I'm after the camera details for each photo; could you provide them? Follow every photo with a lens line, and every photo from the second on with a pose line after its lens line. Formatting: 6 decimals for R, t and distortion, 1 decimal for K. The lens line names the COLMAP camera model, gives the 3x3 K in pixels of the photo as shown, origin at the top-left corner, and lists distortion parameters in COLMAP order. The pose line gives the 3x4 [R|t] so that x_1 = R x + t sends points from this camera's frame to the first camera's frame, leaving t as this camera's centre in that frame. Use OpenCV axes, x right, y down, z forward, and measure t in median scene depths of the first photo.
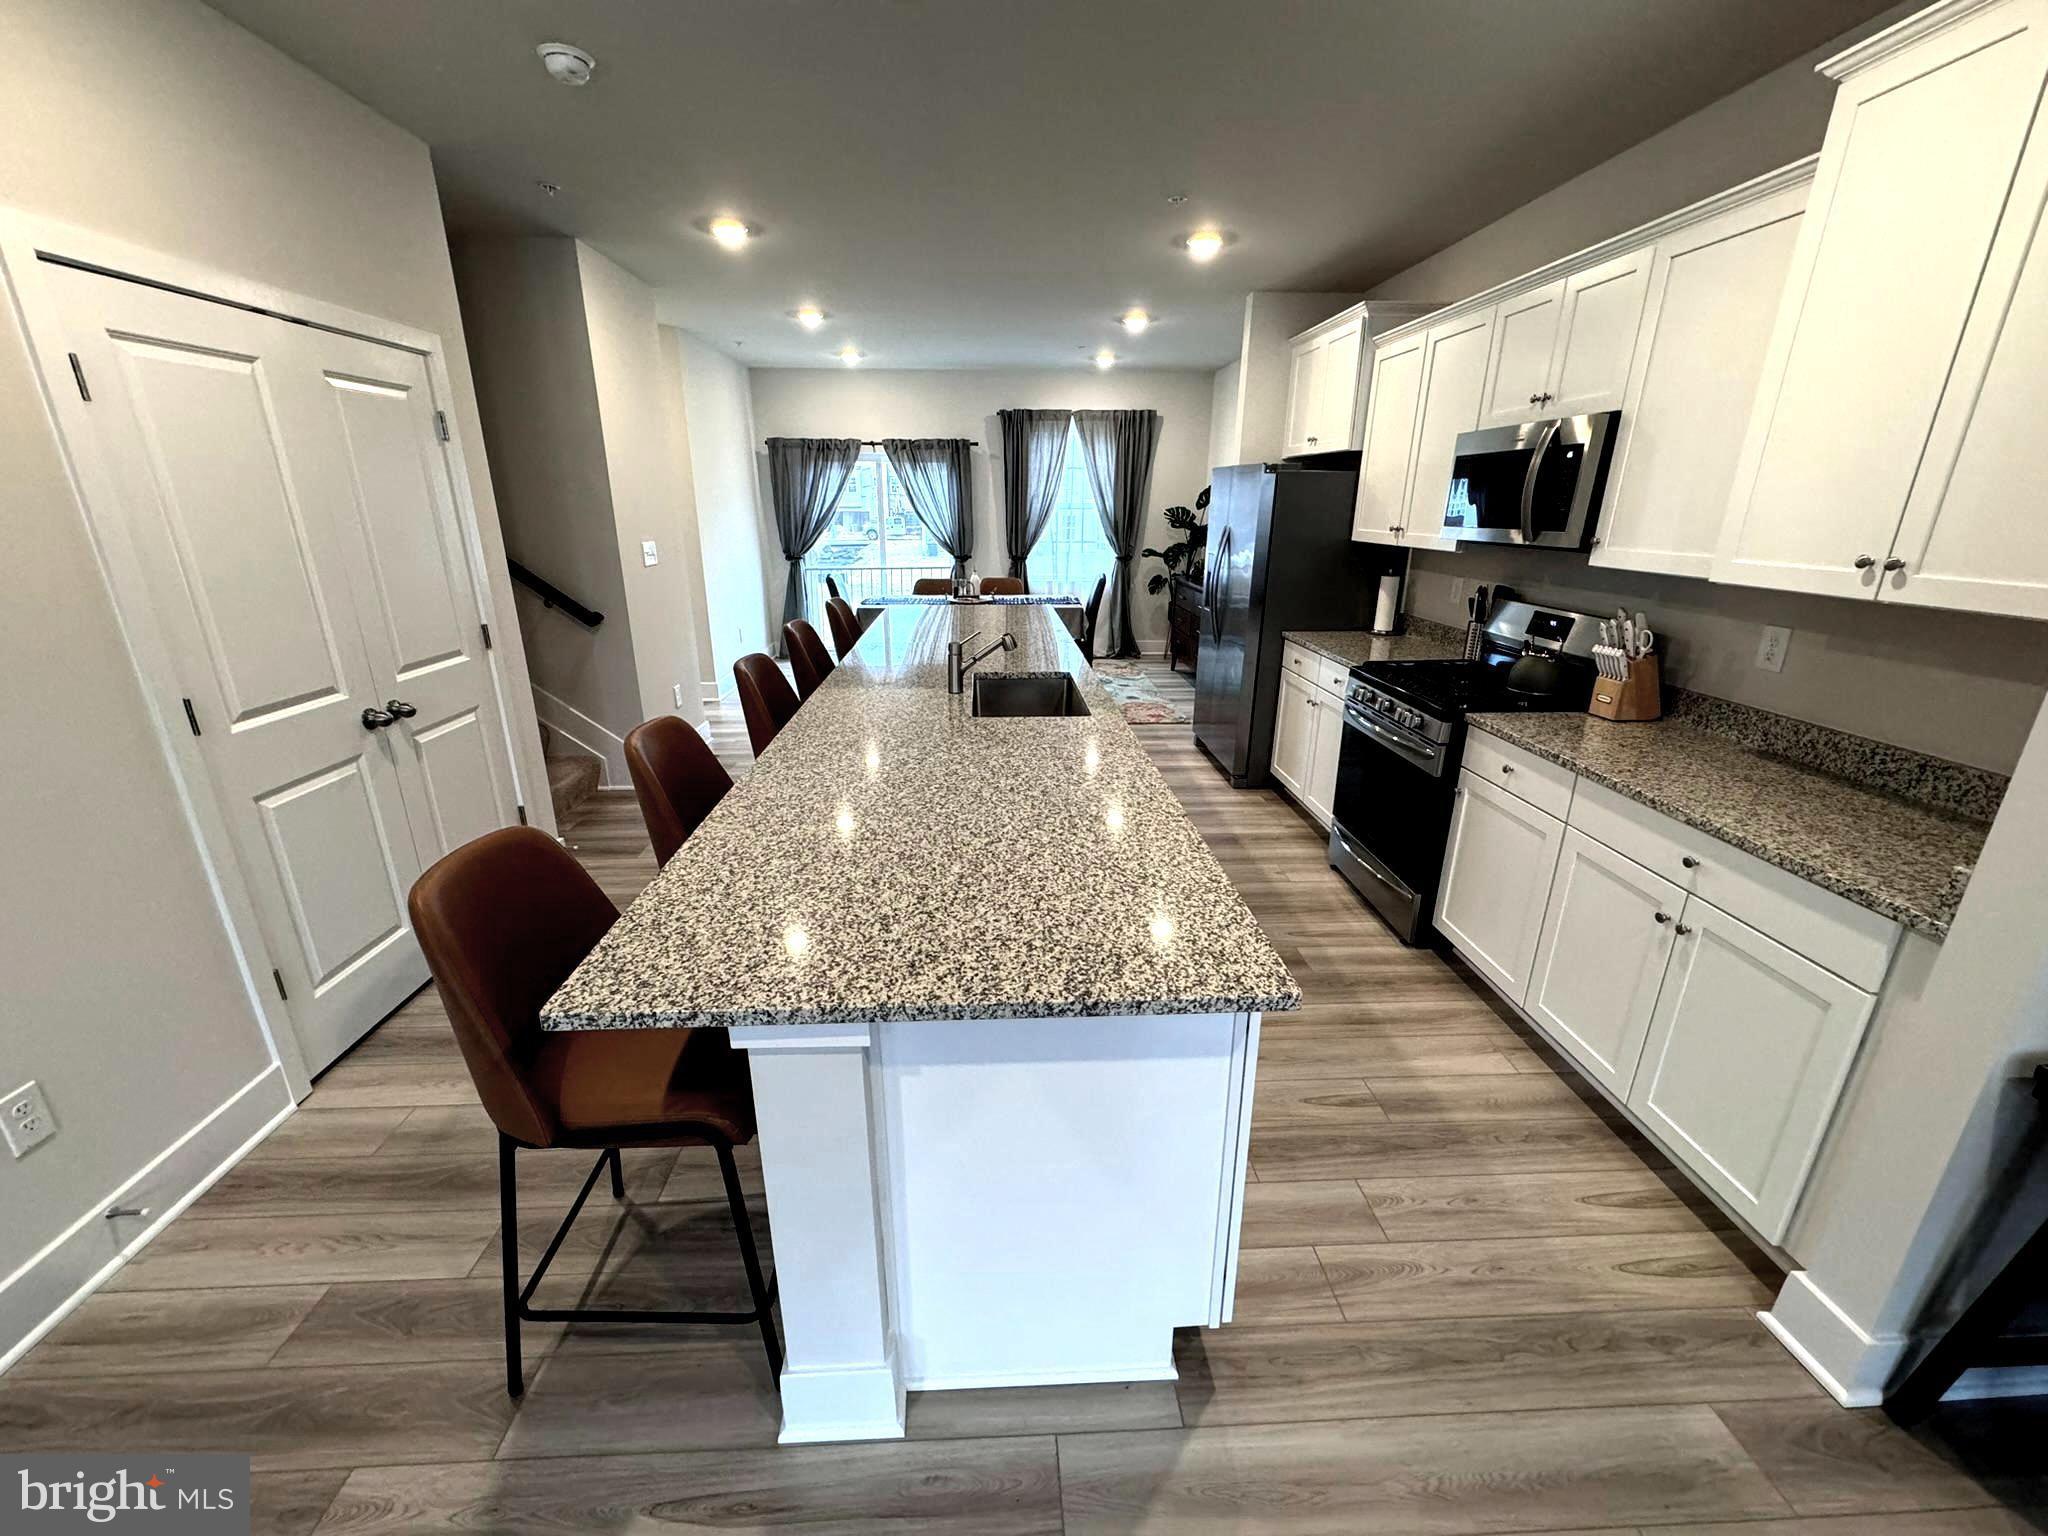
lens RADIAL K [[814.9, 0, 1020.0], [0, 814.9, 767.9], [0, 0, 1]] dist [-0.000458, -0.000040]
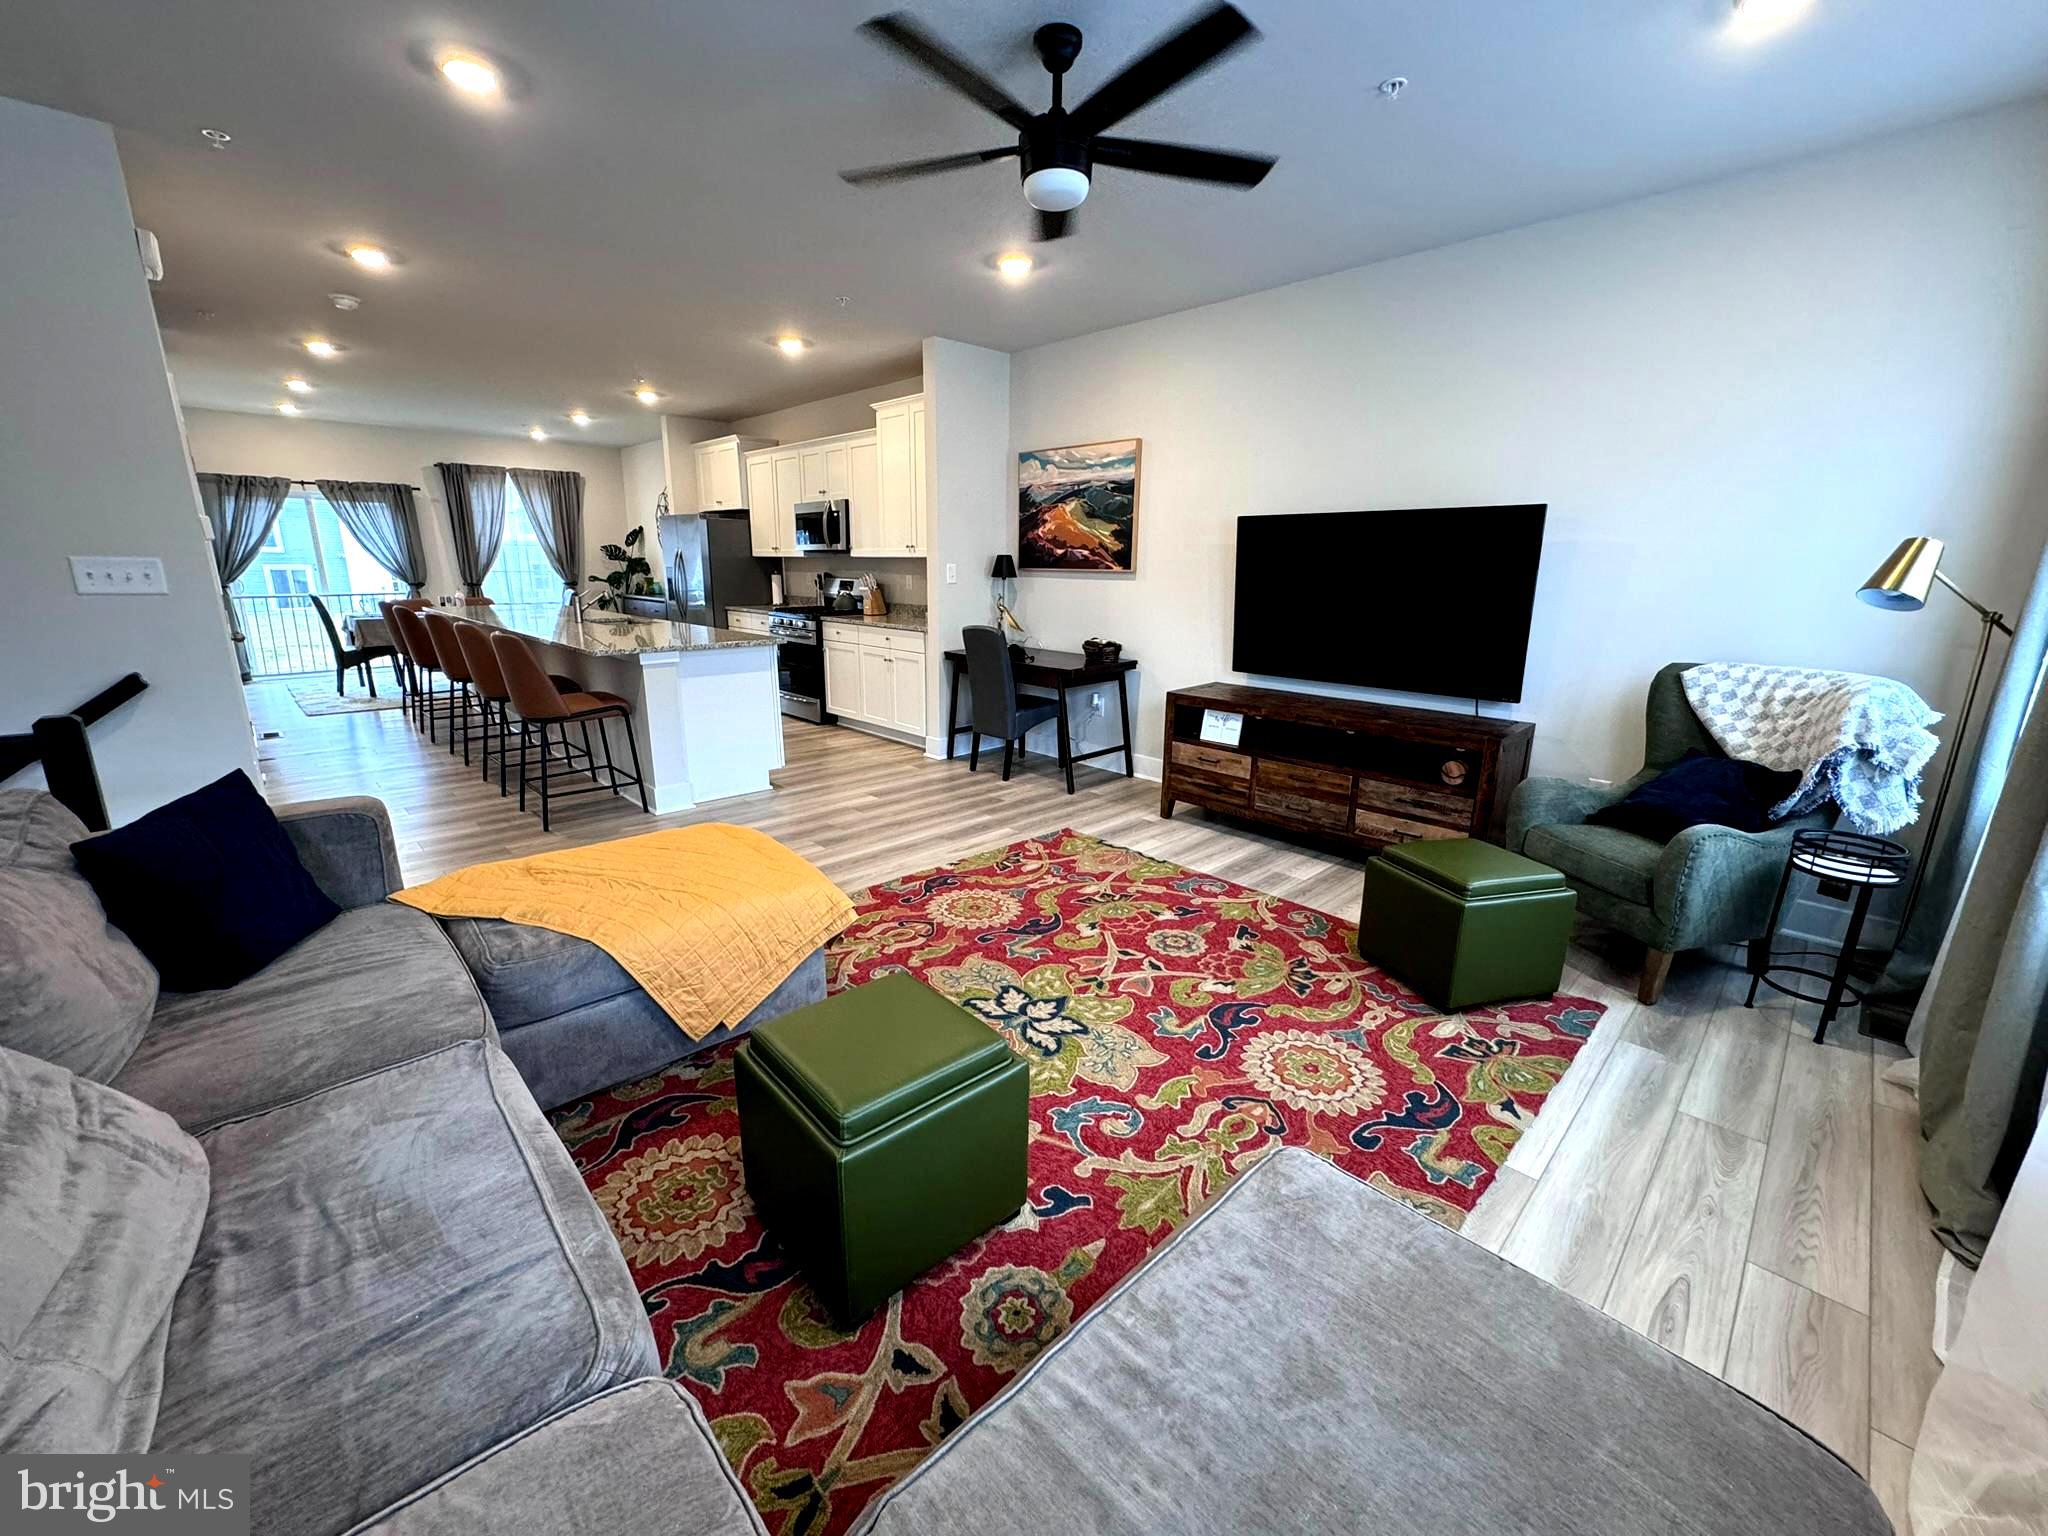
lens RADIAL K [[814.9, 0, 1022.7], [0, 814.9, 773.6], [0, 0, 1]] dist [-0.000458, -0.000040]
pose [[0.749688, -0.161174, 0.641865, -0.421093], [0.198426, 0.980011, 0.014325, 0.314661], [-0.631344, 0.116623, 0.766684, -0.789466]]
